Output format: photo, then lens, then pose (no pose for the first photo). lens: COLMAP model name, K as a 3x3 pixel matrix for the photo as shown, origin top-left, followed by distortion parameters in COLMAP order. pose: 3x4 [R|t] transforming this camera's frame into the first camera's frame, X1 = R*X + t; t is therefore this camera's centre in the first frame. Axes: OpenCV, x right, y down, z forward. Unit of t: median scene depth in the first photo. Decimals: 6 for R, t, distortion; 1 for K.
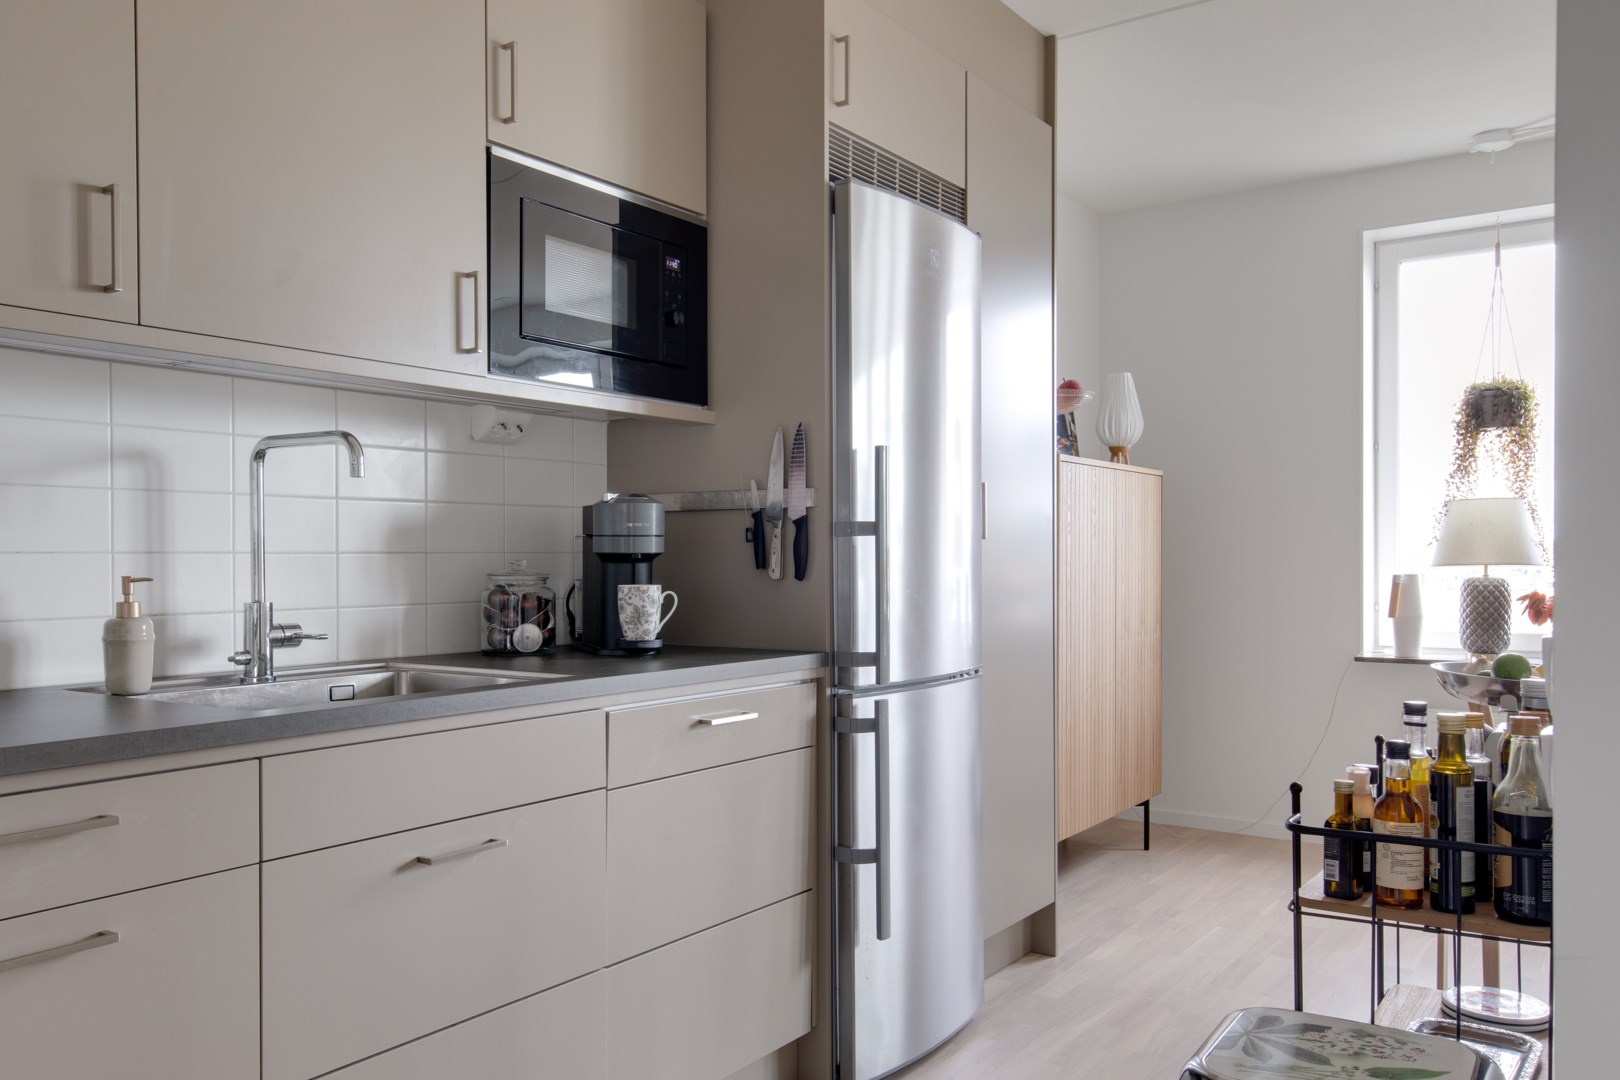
lens RADIAL K [[1252.1, 0, 765.7], [0, 1252.1, 562.0], [0, 0, 1]] dist [0.009580, 0.010646]
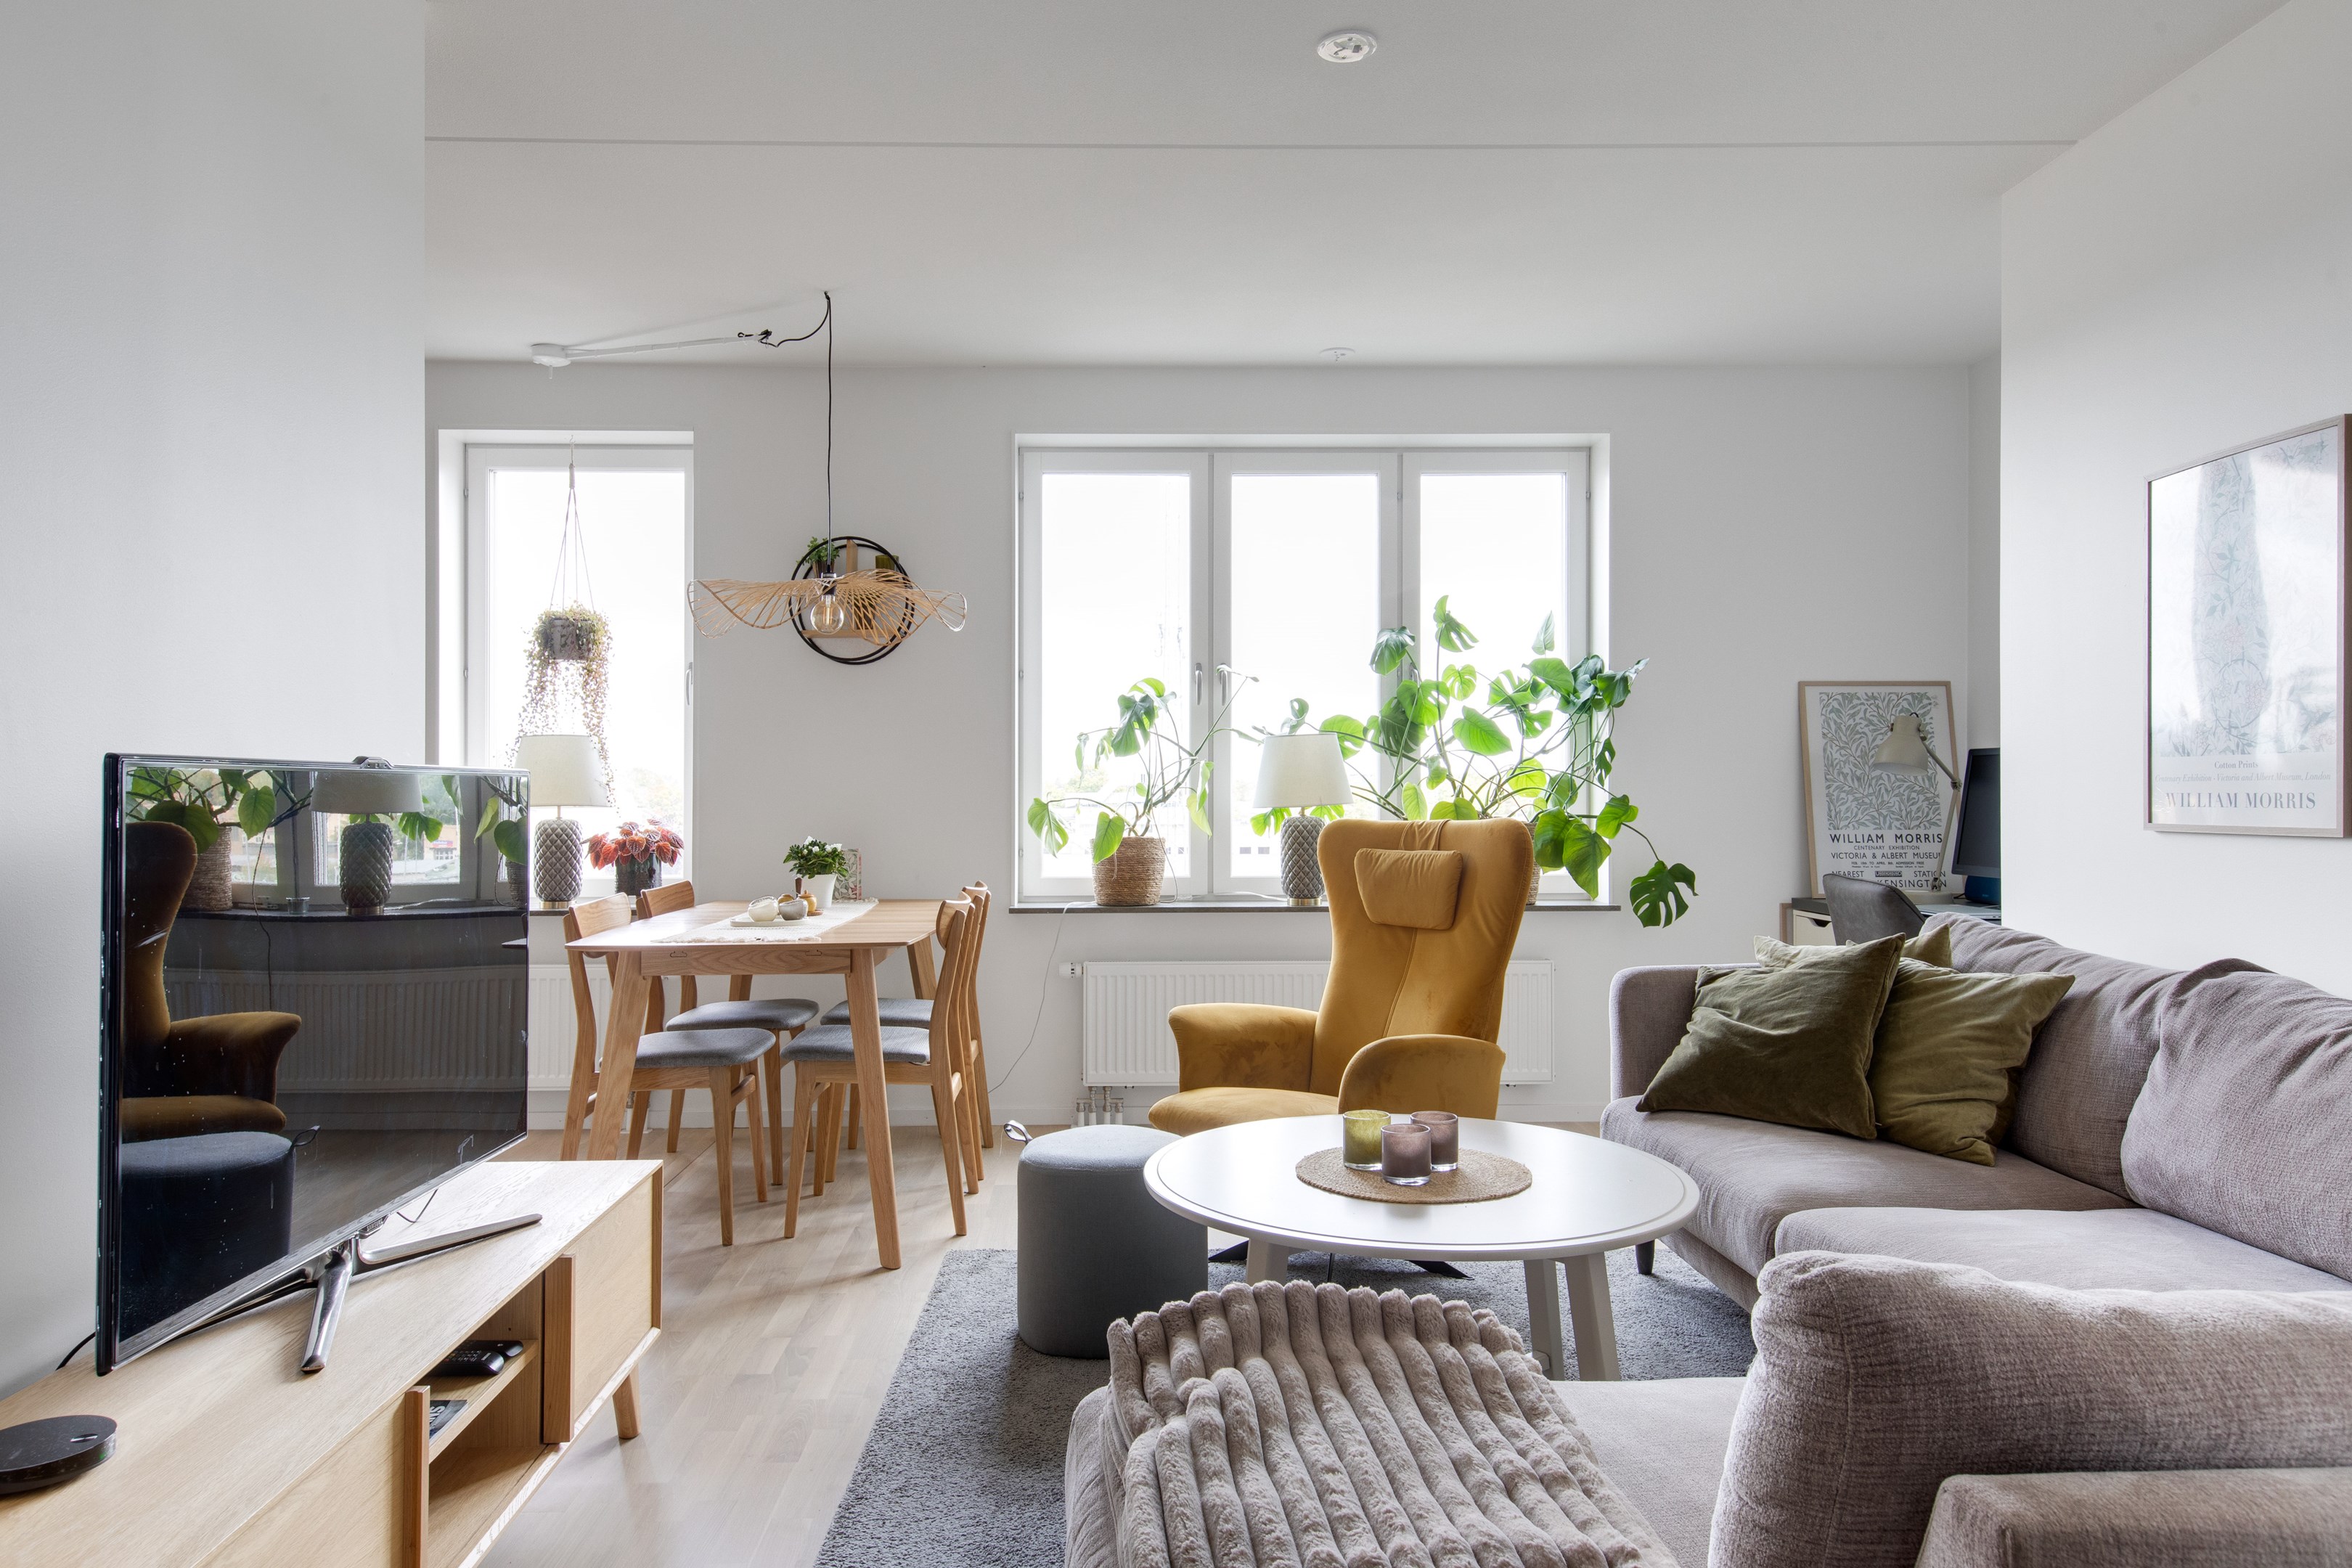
lens RADIAL K [[1596.5, 0, 1168.7], [0, 1596.5, 781.4], [0, 0, 1]] dist [0.016822, 0.001408]
pose [[0.798591, 0.004000, 0.601861, 0.373924], [0.004041, 0.999920, -0.012008, 0.000118], [-0.601861, 0.012022, 0.798510, -0.376931]]
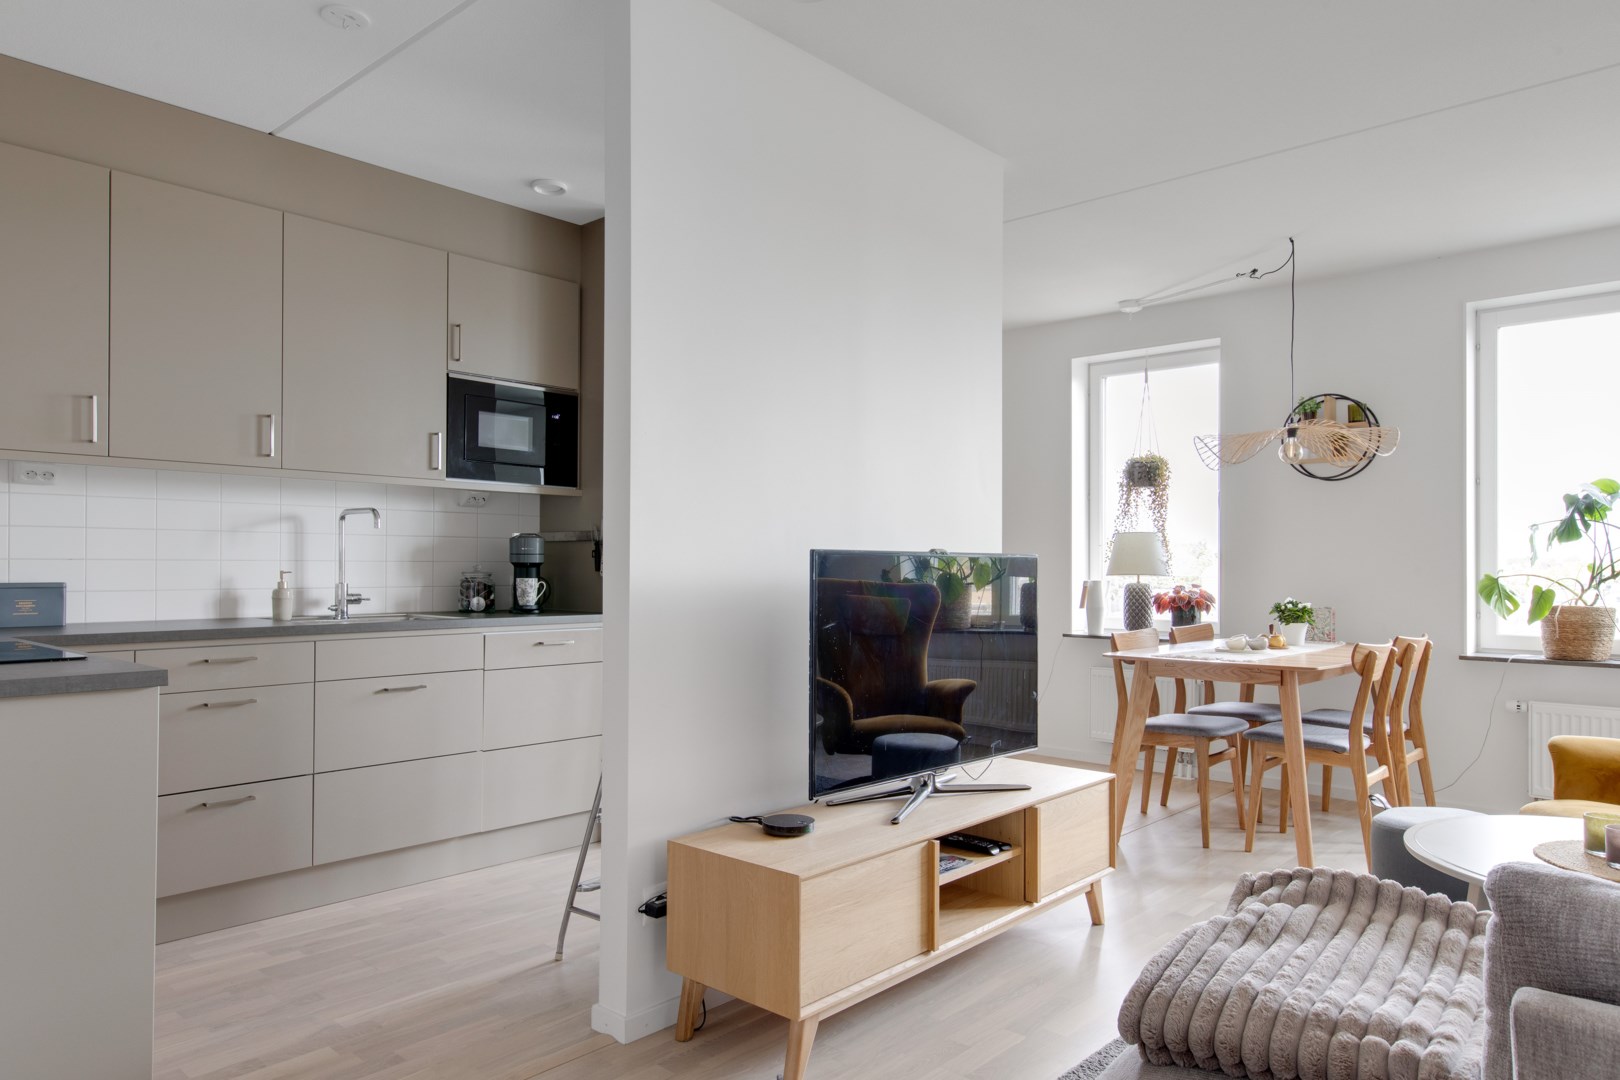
lens RADIAL K [[1071.6, 0, 738.6], [0, 1071.6, 556.7], [0, 0, 1]] dist [-0.000075, 0.005782]
pose [[0.986382, 0.007648, -0.164293, 0.520931], [-0.009760, 0.999880, -0.012049, 0.000875], [0.164181, 0.013488, 0.986338, -0.657237]]
